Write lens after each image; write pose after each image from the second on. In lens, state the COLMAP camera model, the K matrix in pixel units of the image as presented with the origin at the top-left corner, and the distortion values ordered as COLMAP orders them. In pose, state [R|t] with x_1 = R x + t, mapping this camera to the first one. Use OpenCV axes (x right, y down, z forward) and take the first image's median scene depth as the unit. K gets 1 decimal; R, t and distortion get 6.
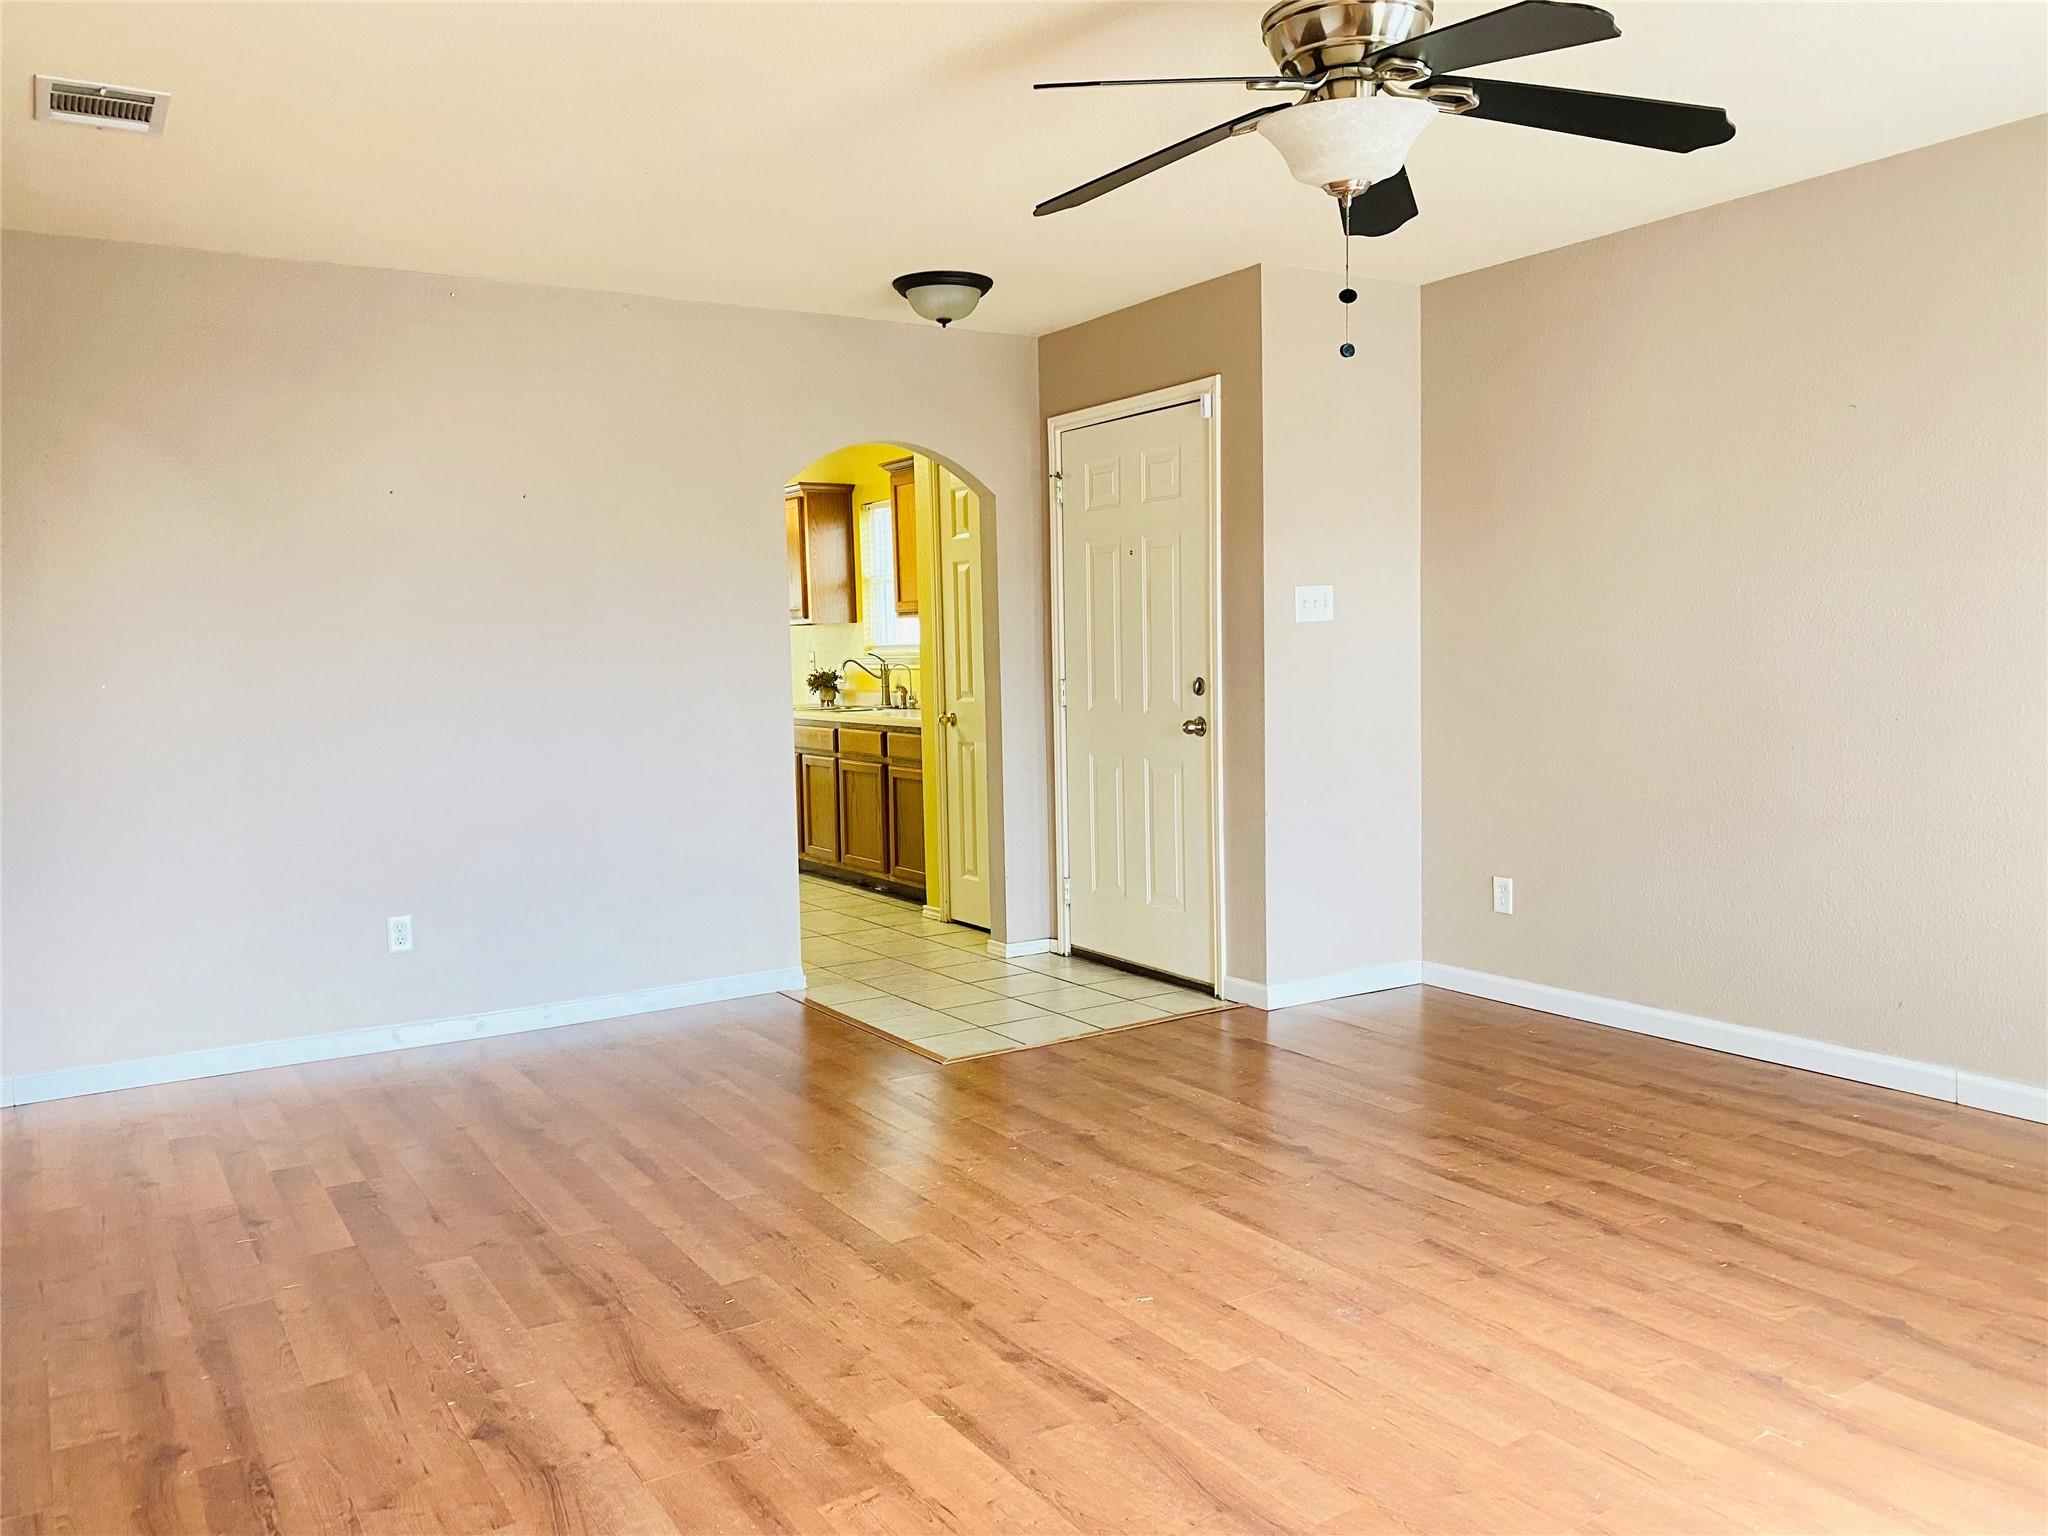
lens RADIAL K [[1560.9, 0, 1016.2], [0, 1560.9, 759.3], [0, 0, 1]] dist [0.041163, -0.037613]
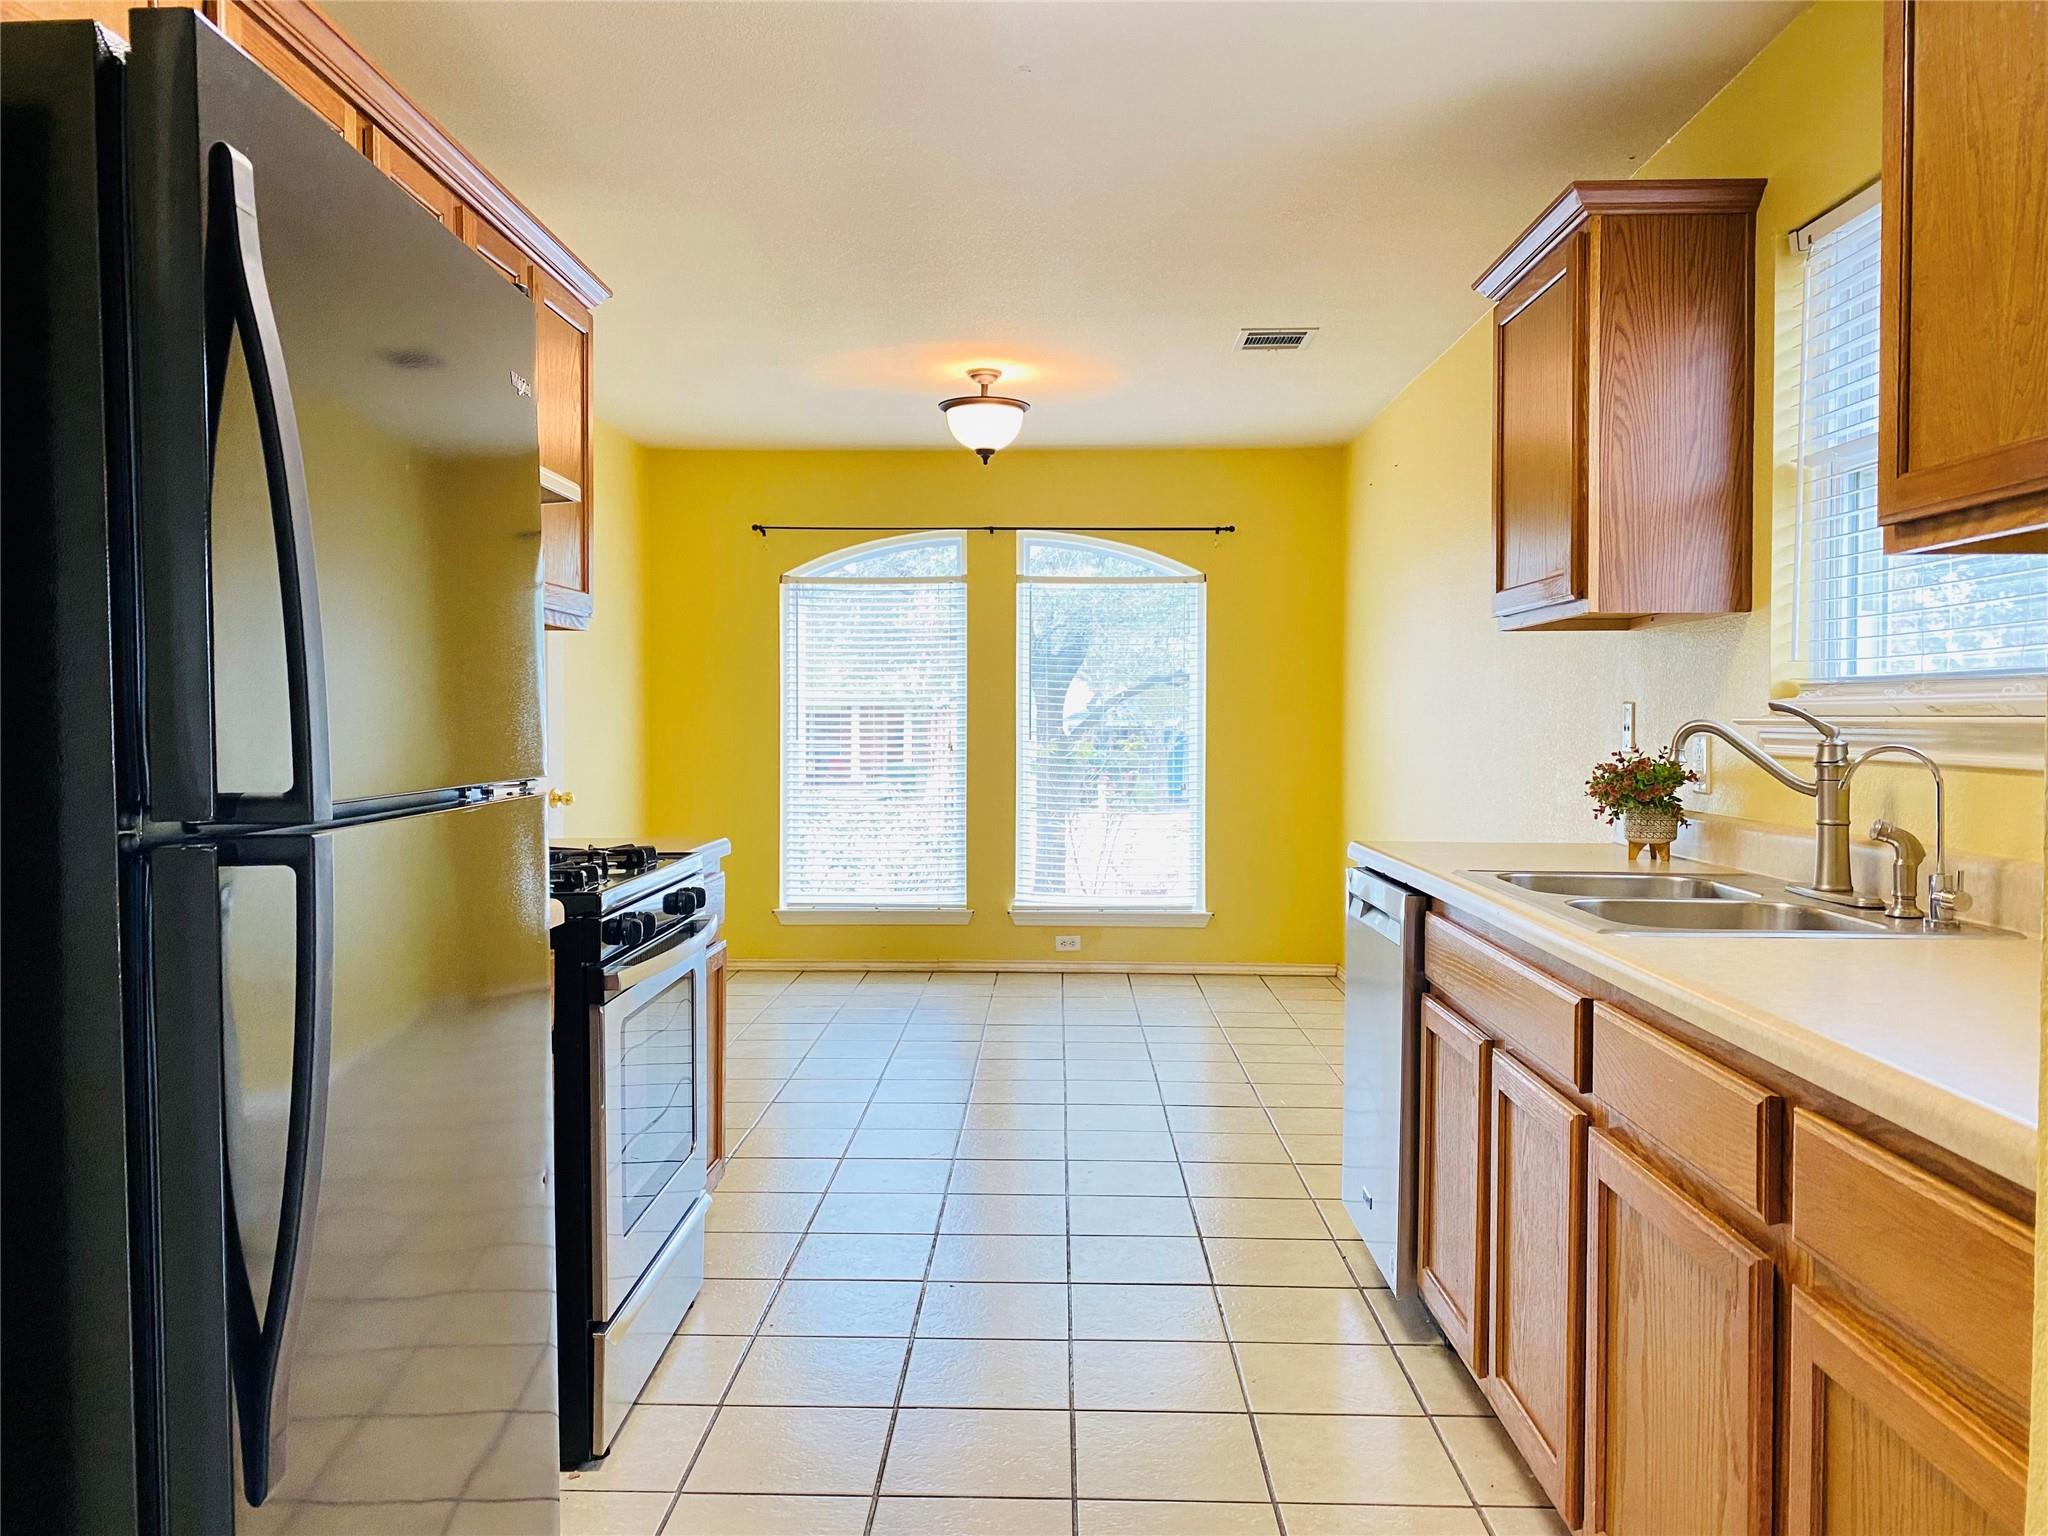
lens RADIAL K [[1560.9, 0, 1014.2], [0, 1560.9, 761.0], [0, 0, 1]] dist [0.041163, -0.037613]
pose [[0.828911, 0.039014, -0.558019, -0.118021], [-0.060110, 0.998001, -0.019515, -0.106136], [0.556142, 0.049719, 0.829599, 1.665950]]
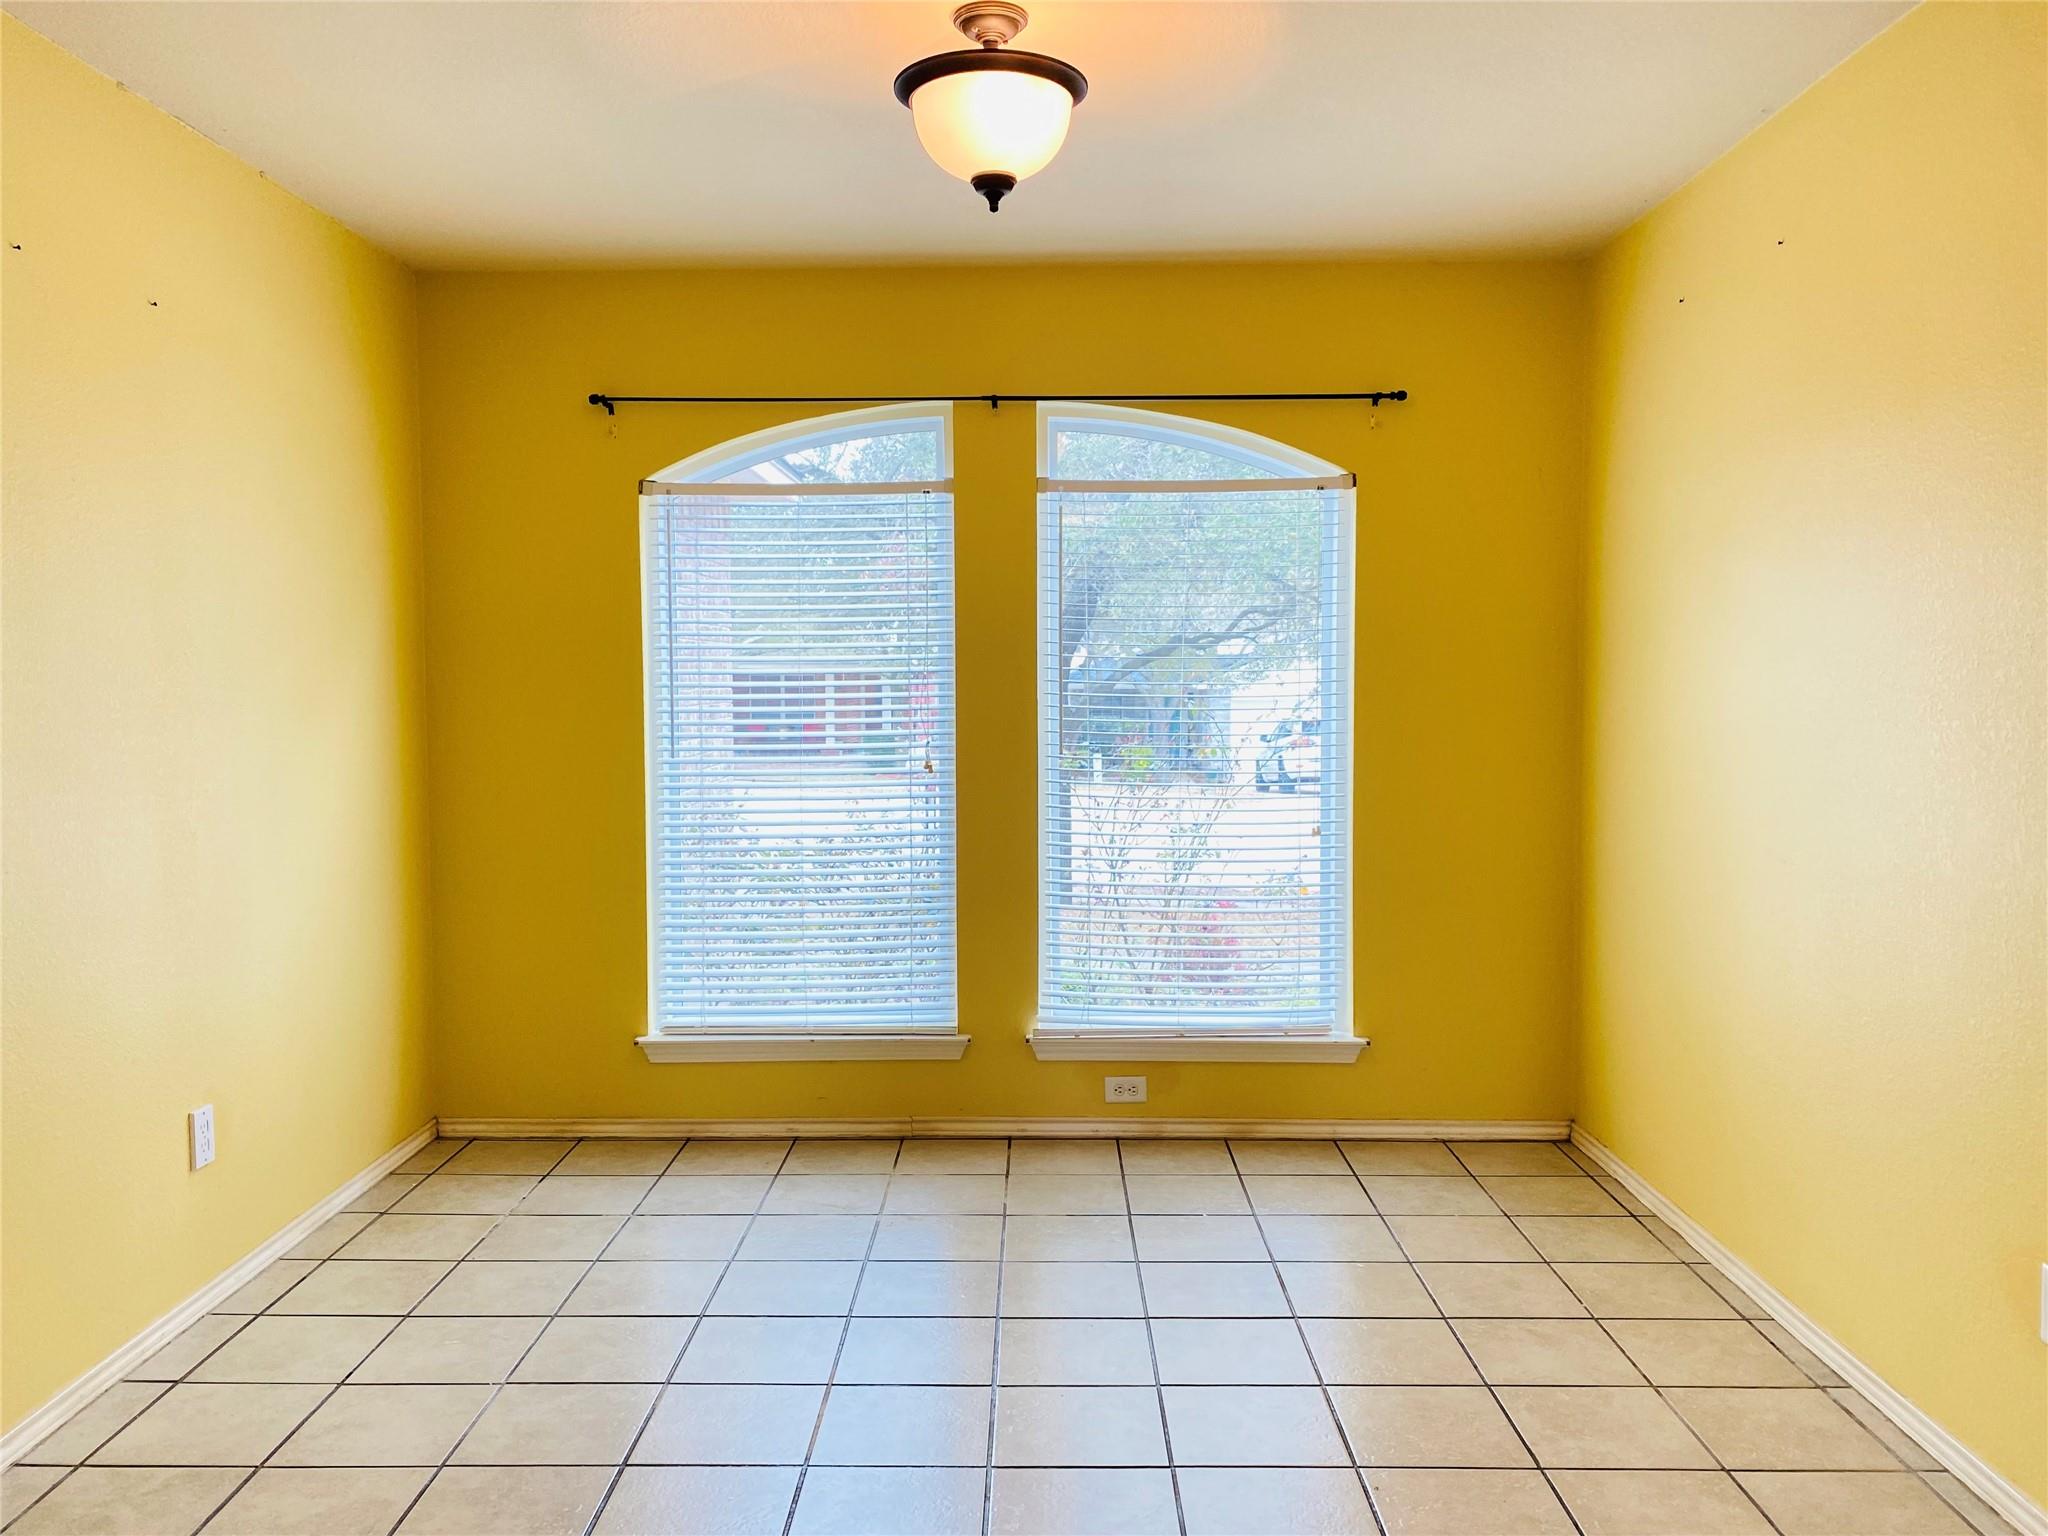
lens RADIAL K [[1560.9, 0, 1015.5], [0, 1560.9, 778.3], [0, 0, 1]] dist [0.041163, -0.037613]
pose [[0.835720, 0.053270, -0.546566, -0.604380], [-0.052652, 0.998471, 0.016807, -0.175307], [0.546626, 0.014732, 0.837247, 2.329722]]
